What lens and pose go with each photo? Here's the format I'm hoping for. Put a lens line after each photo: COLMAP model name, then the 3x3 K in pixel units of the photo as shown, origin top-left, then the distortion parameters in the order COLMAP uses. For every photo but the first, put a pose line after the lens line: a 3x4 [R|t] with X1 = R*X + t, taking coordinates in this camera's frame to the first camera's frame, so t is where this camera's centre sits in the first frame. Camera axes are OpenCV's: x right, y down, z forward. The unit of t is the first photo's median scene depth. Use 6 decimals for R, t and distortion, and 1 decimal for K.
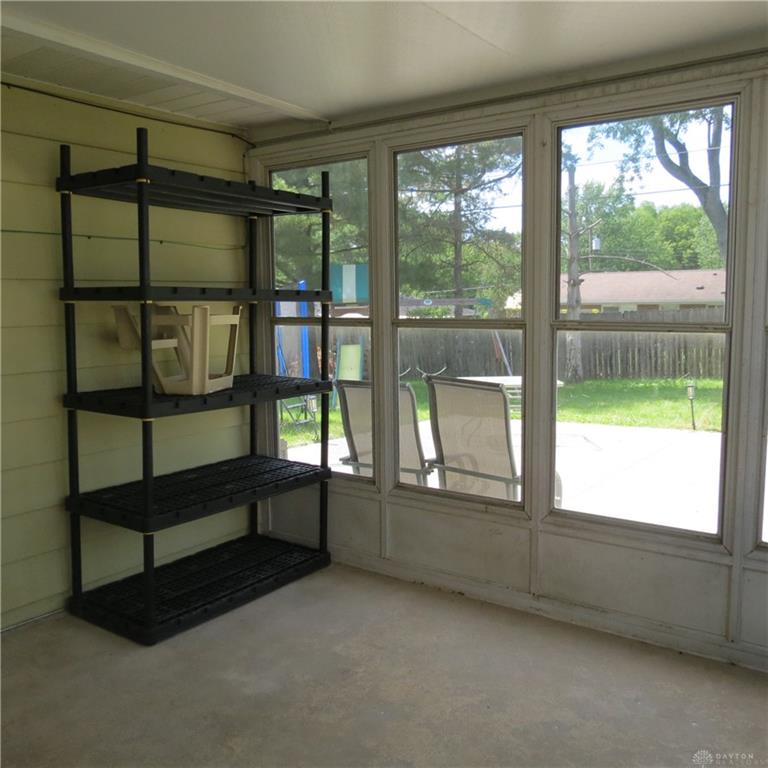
lens RADIAL K [[750.3, 0, 386.6], [0, 750.3, 383.1], [0, 0, 1]] dist [-0.021337, 0.000000]
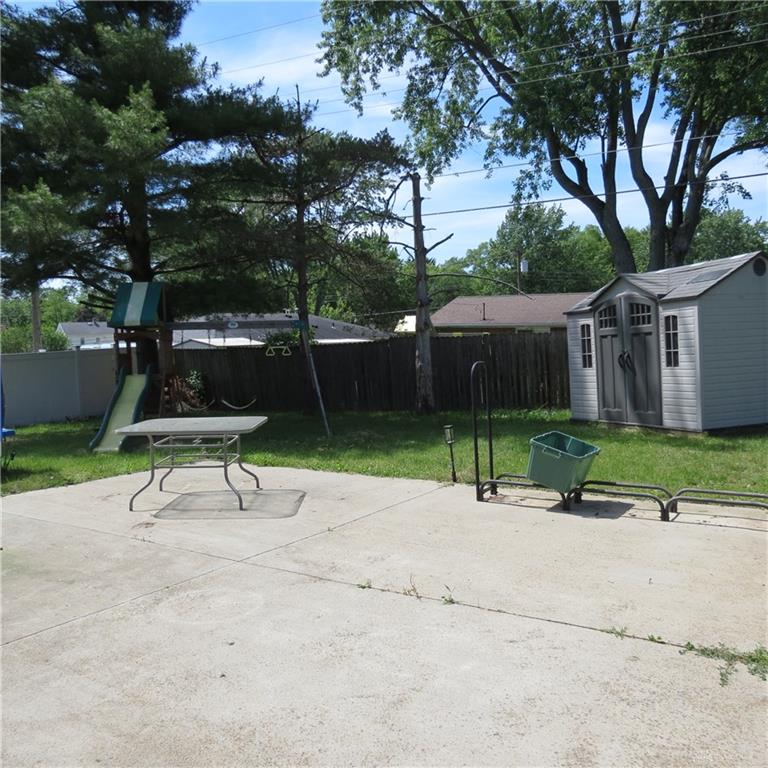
lens RADIAL K [[750.3, 0, 381.3], [0, 750.3, 383.8], [0, 0, 1]] dist [-0.021337, 0.000000]
pose [[0.998621, -0.006973, 0.052040, 0.086864], [0.008511, 0.999532, -0.029382, -0.006130], [-0.051811, 0.029785, 0.998213, 0.057763]]
